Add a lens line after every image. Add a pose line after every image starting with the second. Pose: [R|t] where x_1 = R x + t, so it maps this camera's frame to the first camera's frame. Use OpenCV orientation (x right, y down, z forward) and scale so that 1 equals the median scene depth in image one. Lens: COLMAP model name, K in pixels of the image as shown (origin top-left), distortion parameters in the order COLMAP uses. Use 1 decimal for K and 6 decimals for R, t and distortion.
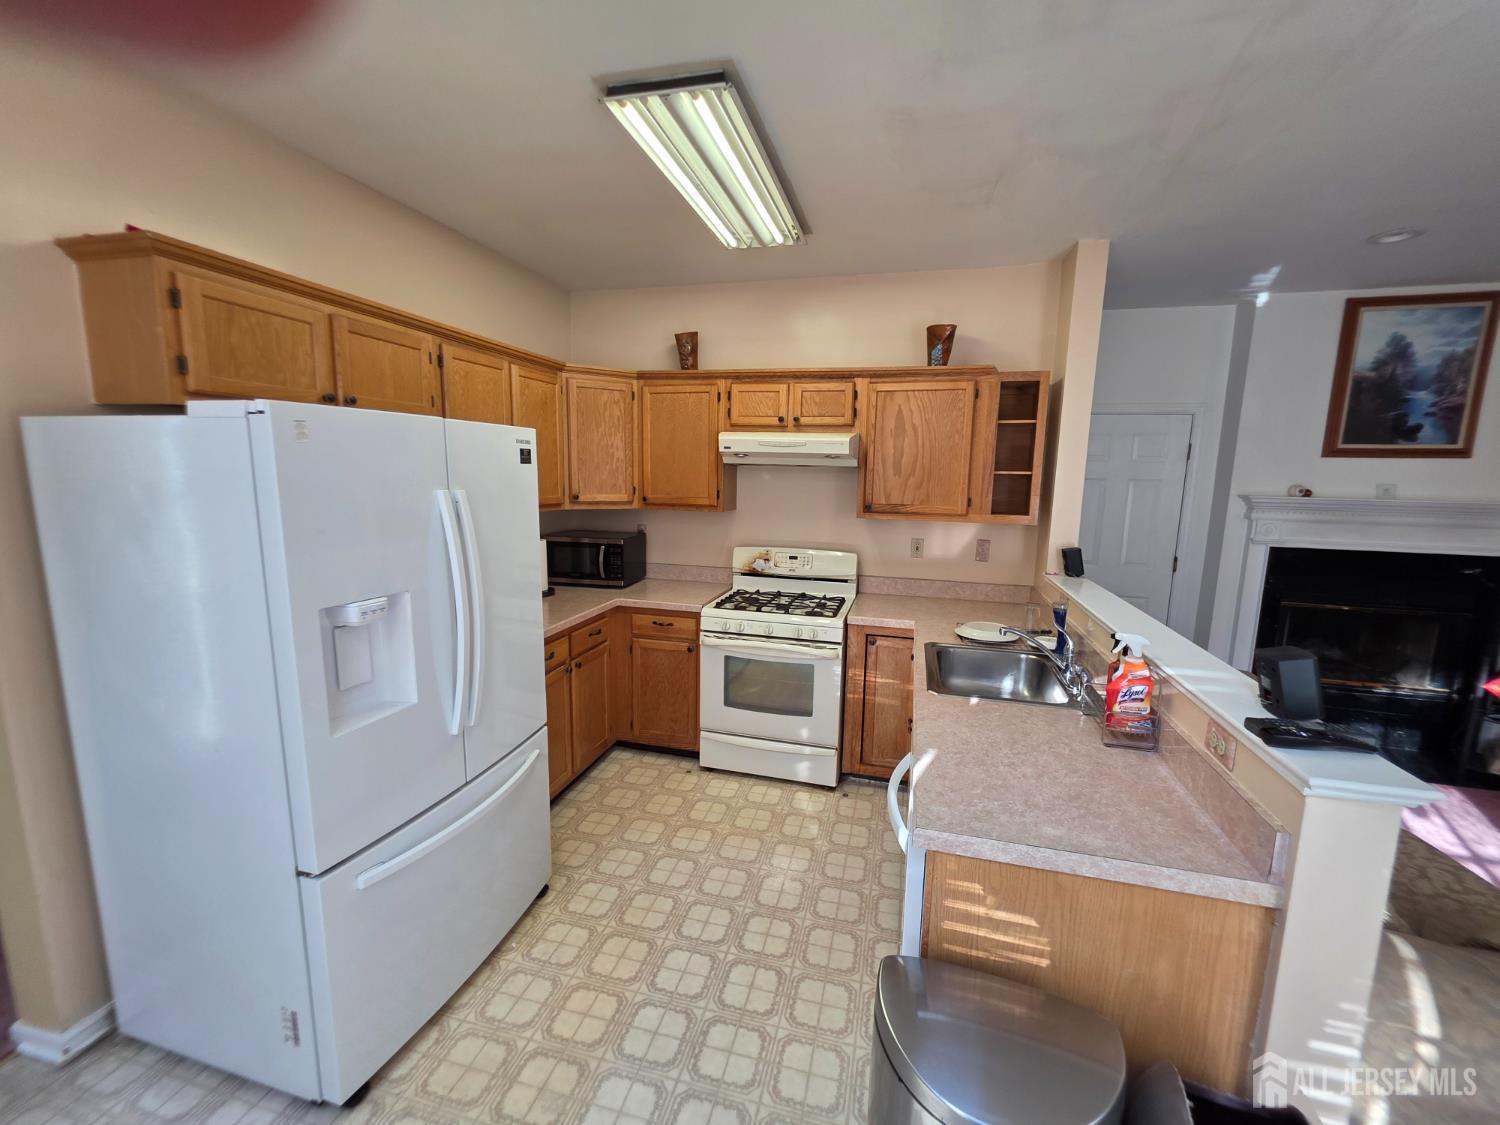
lens RADIAL K [[606.0, 0, 754.3], [0, 606.0, 558.3], [0, 0, 1]] dist [0.002652, -0.000259]
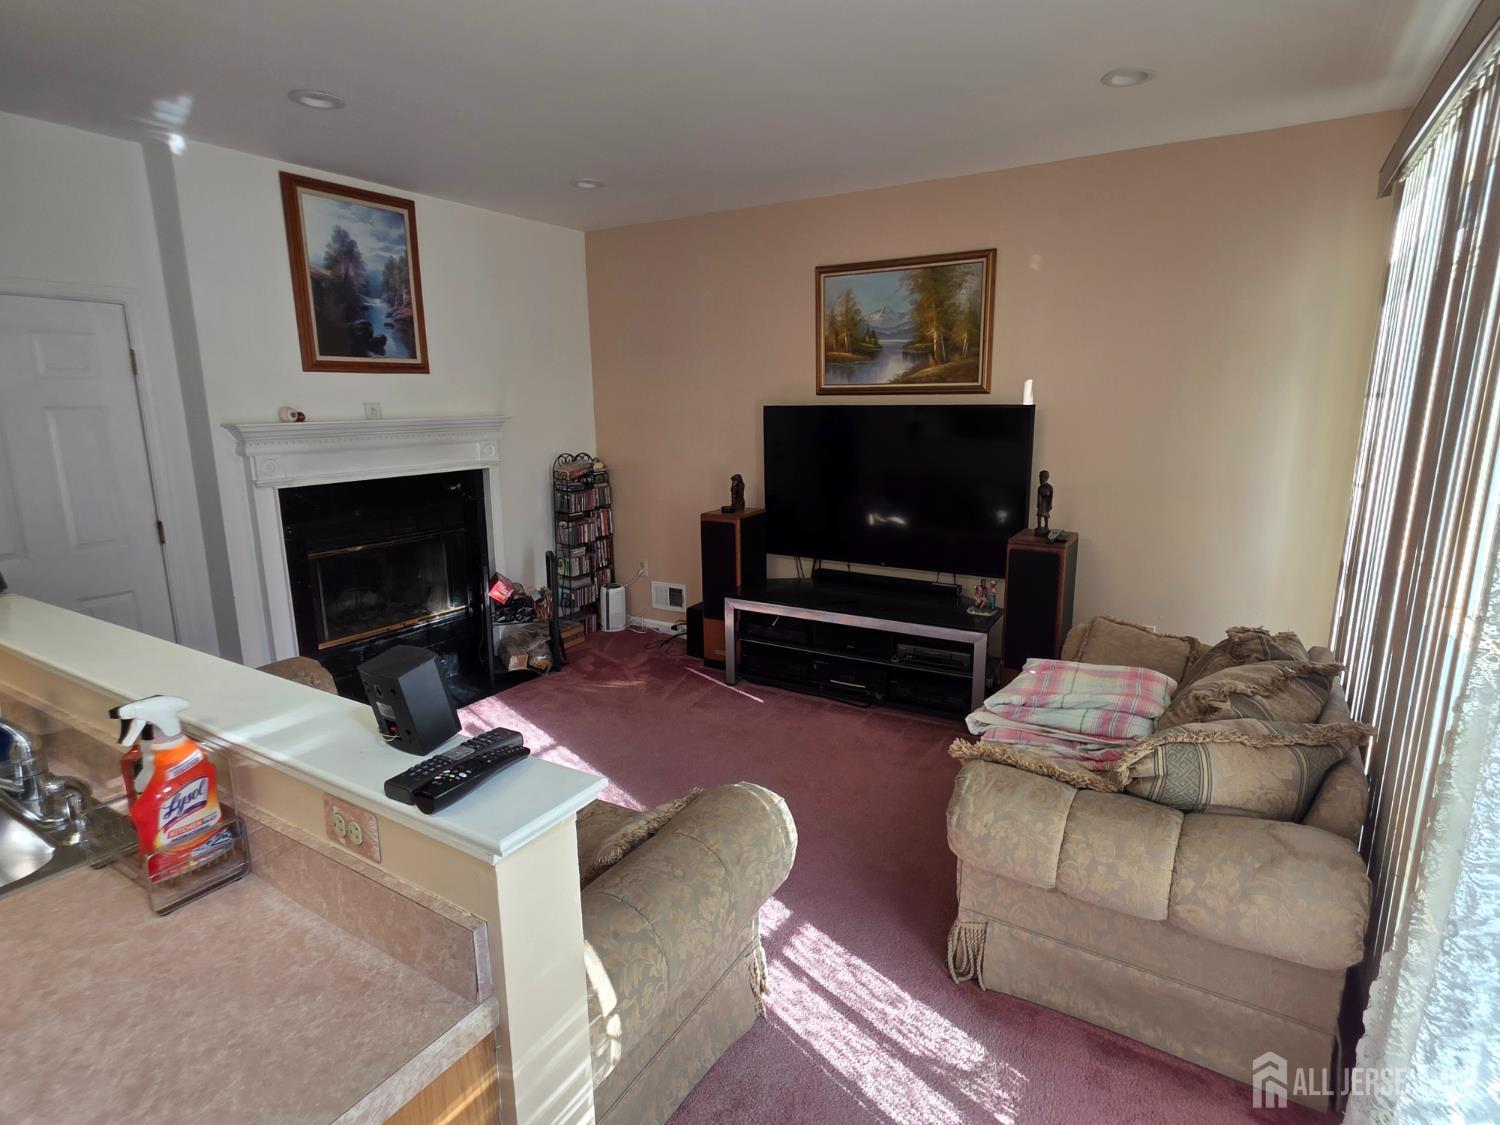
lens RADIAL K [[789.9, 0, 752.3], [0, 789.9, 560.8], [0, 0, 1]] dist [0.002087, 0.001386]
pose [[0.291893, -0.216273, 0.931678, 0.078519], [0.153342, 0.972081, 0.177609, -0.018500], [-0.944079, 0.091022, 0.316907, 0.136735]]
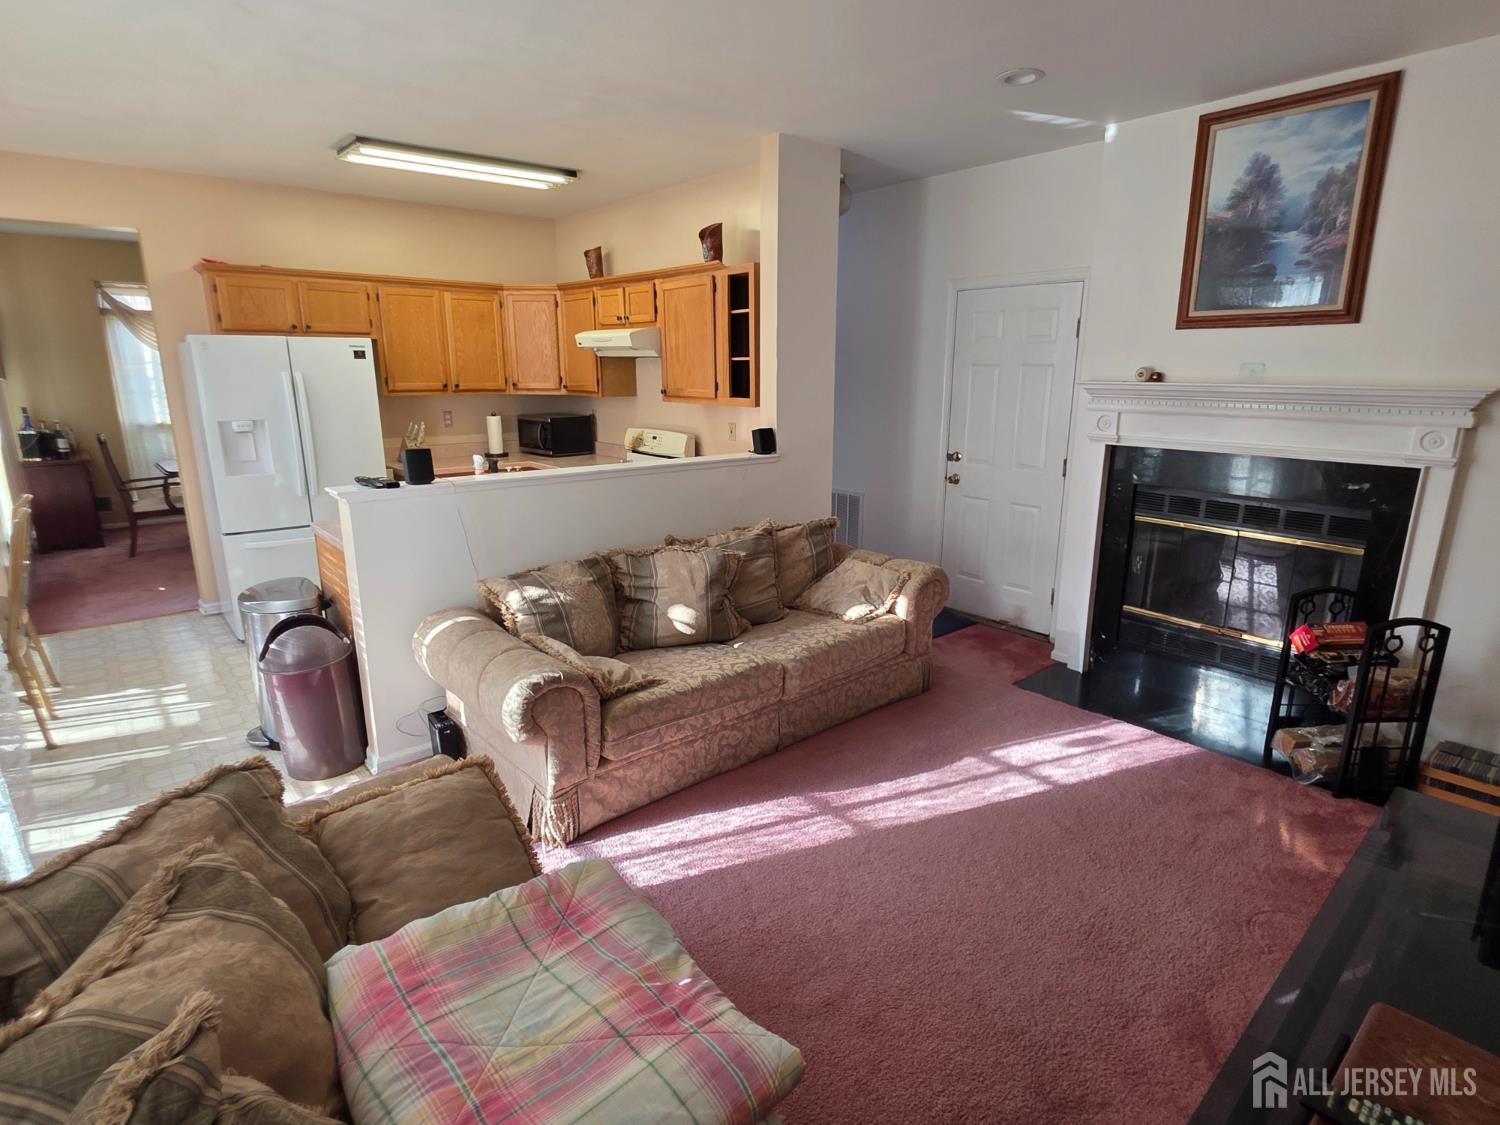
lens RADIAL K [[789.9, 0, 748.1], [0, 789.9, 559.5], [0, 0, 1]] dist [0.002087, 0.001386]
pose [[0.819769, 0.119444, -0.560100, 1.220835], [-0.069581, 0.991536, 0.109610, 0.059098], [0.568452, -0.050882, 0.821142, -0.178013]]
